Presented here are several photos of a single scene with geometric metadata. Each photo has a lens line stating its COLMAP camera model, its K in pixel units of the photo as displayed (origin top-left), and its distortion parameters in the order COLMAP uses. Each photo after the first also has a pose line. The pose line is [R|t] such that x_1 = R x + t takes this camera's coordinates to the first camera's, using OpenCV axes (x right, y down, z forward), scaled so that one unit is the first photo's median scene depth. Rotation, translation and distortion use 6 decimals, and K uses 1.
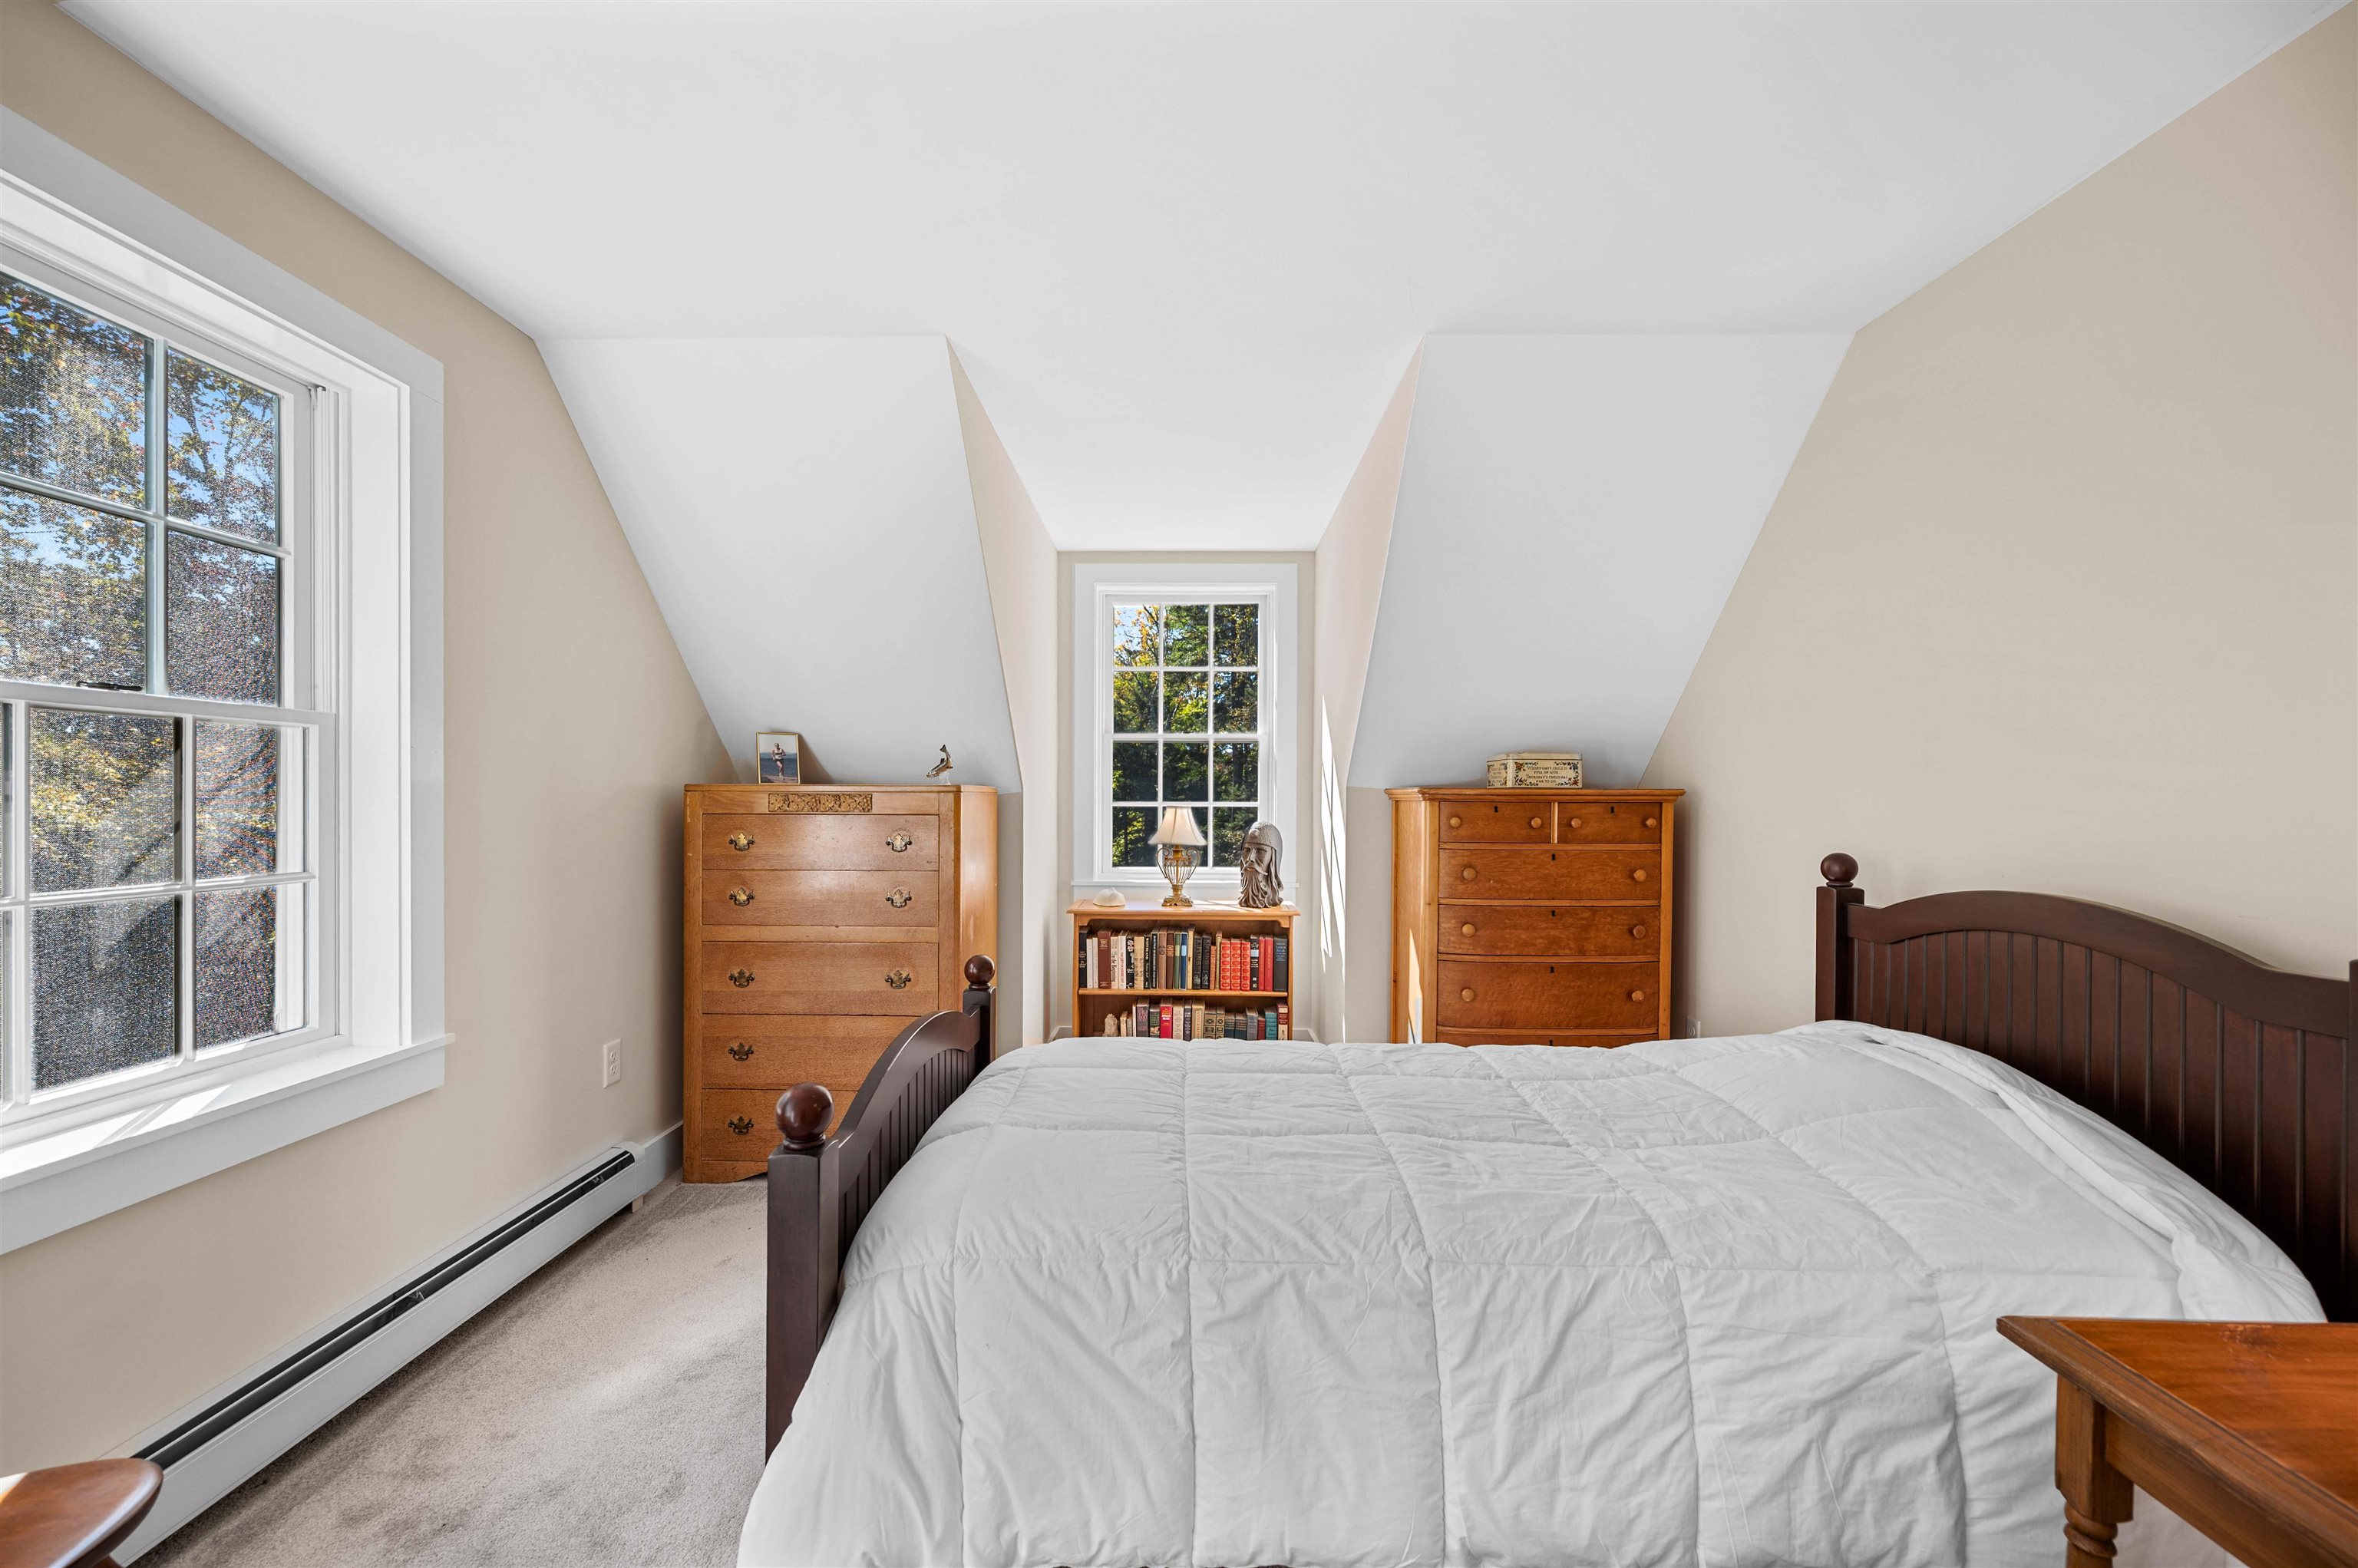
lens RADIAL K [[941.8, 0, 1121.7], [0, 941.8, 788.8], [0, 0, 1]] dist [0.000224, -0.000406]
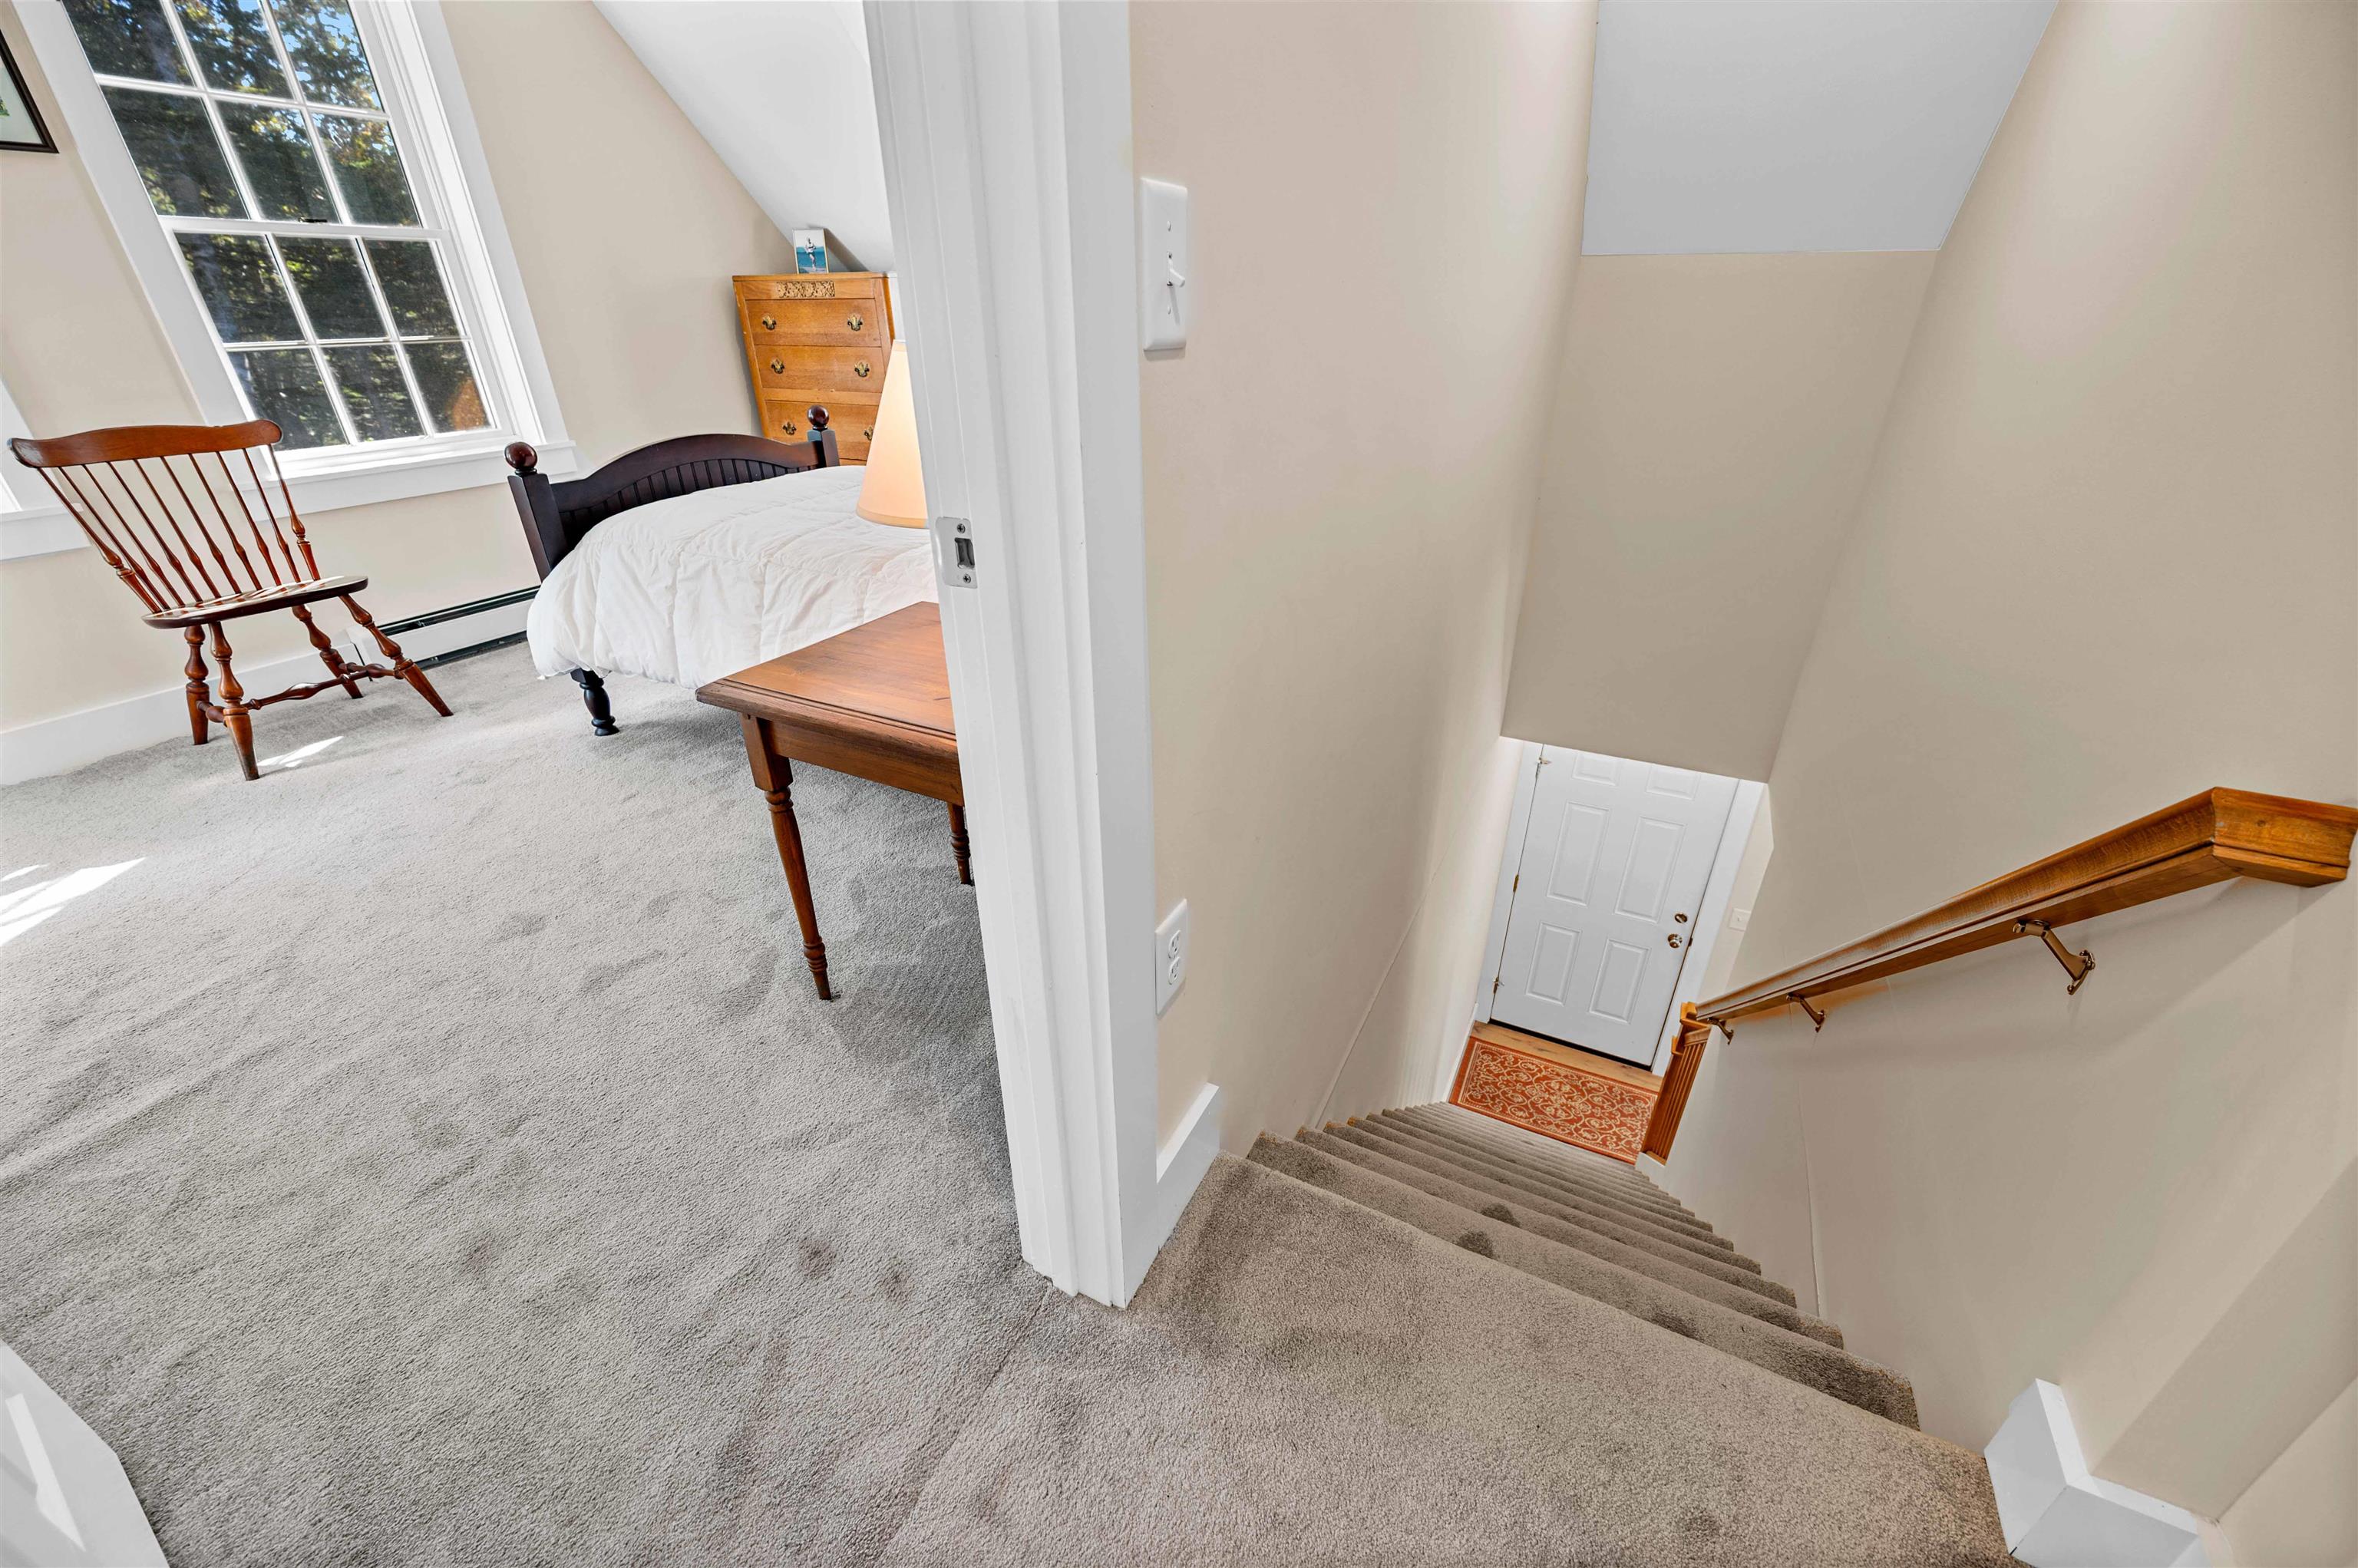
lens RADIAL K [[941.8, 0, 1177.1], [0, 941.8, 793.8], [0, 0, 1]] dist [0.000224, -0.000406]
pose [[0.896844, 0.194874, -0.397108, 0.811436], [0.017090, 0.881795, 0.471322, 0.025343], [0.442017, -0.429489, 0.787503, -0.116563]]
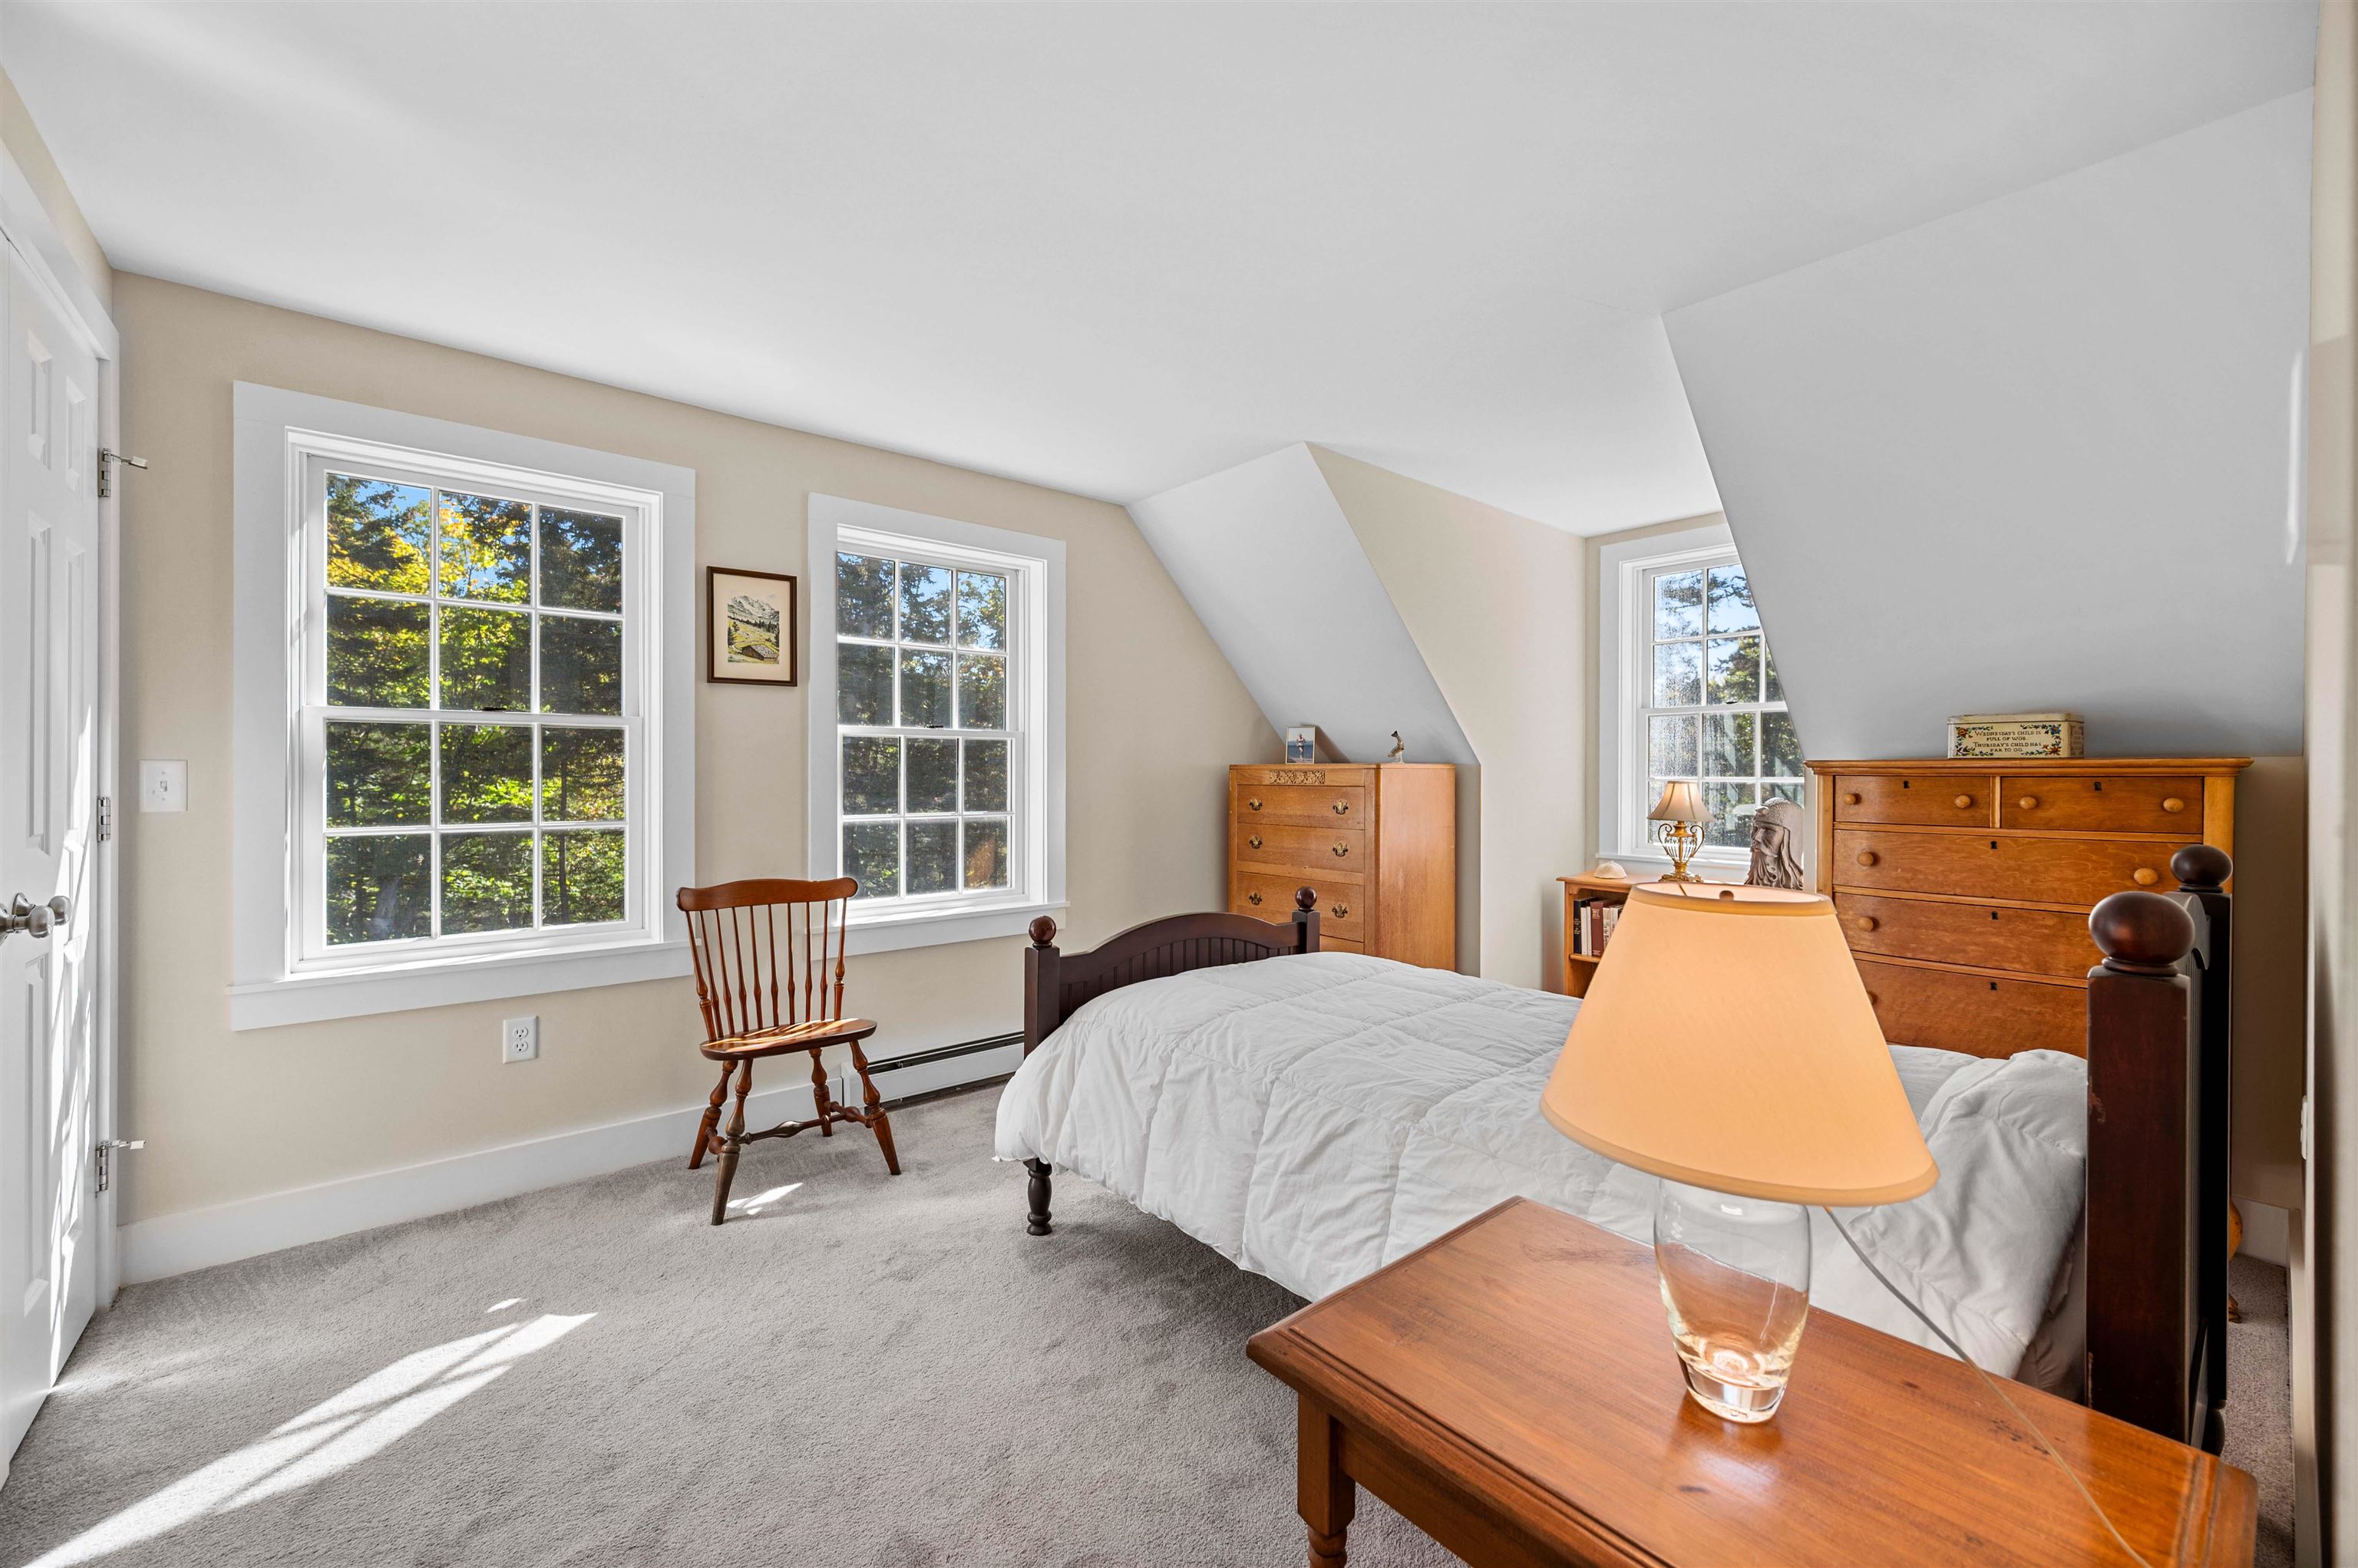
lens RADIAL K [[941.8, 0, 1173.3], [0, 941.8, 762.5], [0, 0, 1]] dist [0.000224, -0.000406]
pose [[0.660735, -0.011910, -0.750525, 0.599675], [0.008710, 0.999928, -0.008200, 0.002974], [0.750569, -0.001118, 0.660791, -0.051415]]
